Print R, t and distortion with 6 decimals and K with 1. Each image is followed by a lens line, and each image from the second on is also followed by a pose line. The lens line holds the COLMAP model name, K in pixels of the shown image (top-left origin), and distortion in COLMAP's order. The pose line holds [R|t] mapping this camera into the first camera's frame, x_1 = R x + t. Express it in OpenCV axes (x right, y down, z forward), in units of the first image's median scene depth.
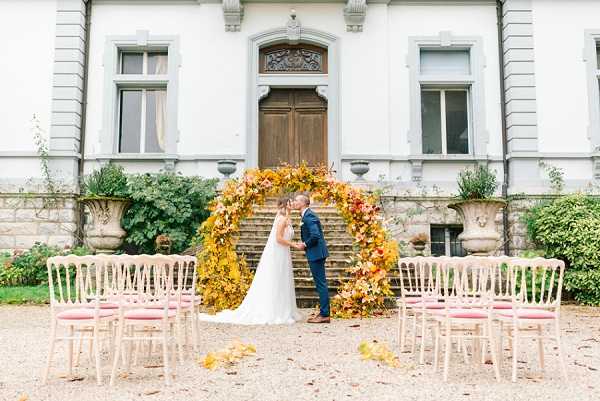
lens RADIAL K [[619.1, 0, 300.0], [0, 619.1, 200.5], [0, 0, 1]] dist [0.002891, 0.003756]
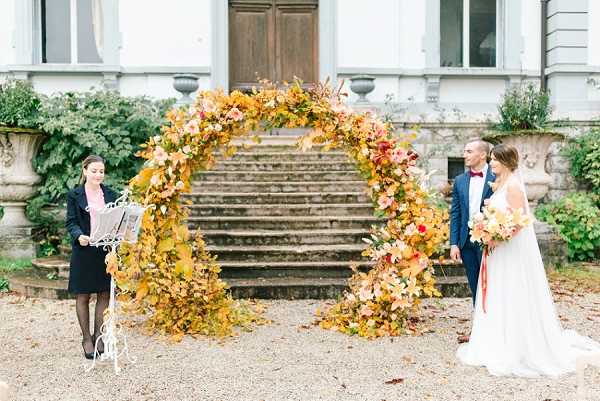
lens RADIAL K [[598.7, 0, 300.0], [0, 598.7, 200.5], [0, 0, 1]] dist [0.002205, -0.000851]
pose [[0.999250, -0.003033, 0.038601, -0.009971], [-0.002571, 0.989529, 0.144311, -0.021611], [-0.038635, -0.144302, 0.988779, 0.297736]]
